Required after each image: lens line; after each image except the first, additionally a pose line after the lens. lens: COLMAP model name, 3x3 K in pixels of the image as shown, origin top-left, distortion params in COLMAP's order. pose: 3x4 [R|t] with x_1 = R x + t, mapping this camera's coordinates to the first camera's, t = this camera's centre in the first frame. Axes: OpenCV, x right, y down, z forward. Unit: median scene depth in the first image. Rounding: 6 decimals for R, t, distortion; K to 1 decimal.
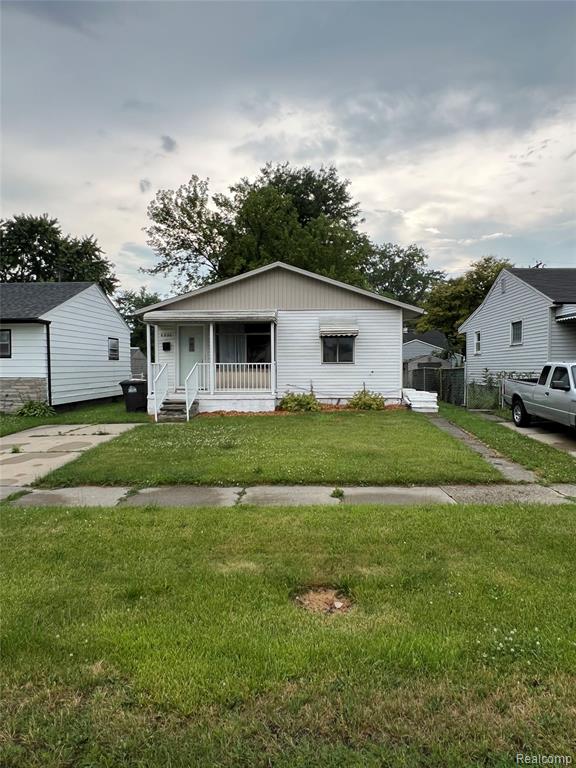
lens RADIAL K [[489.2, 0, 288.3], [0, 489.2, 384.6], [0, 0, 1]] dist [0.000845, -0.000023]
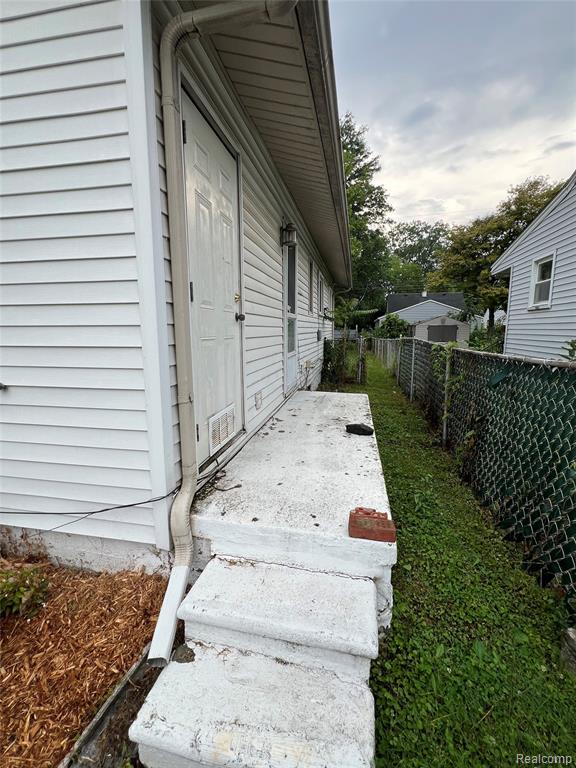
lens RADIAL K [[343.3, 0, 290.2], [0, 343.3, 381.9], [0, 0, 1]] dist [-0.000792, 0.000014]
pose [[0.988933, 0.027483, -0.145795, 0.113412], [-0.009712, 0.992577, 0.121231, -0.016990], [0.148045, -0.118473, 0.981859, 0.356790]]
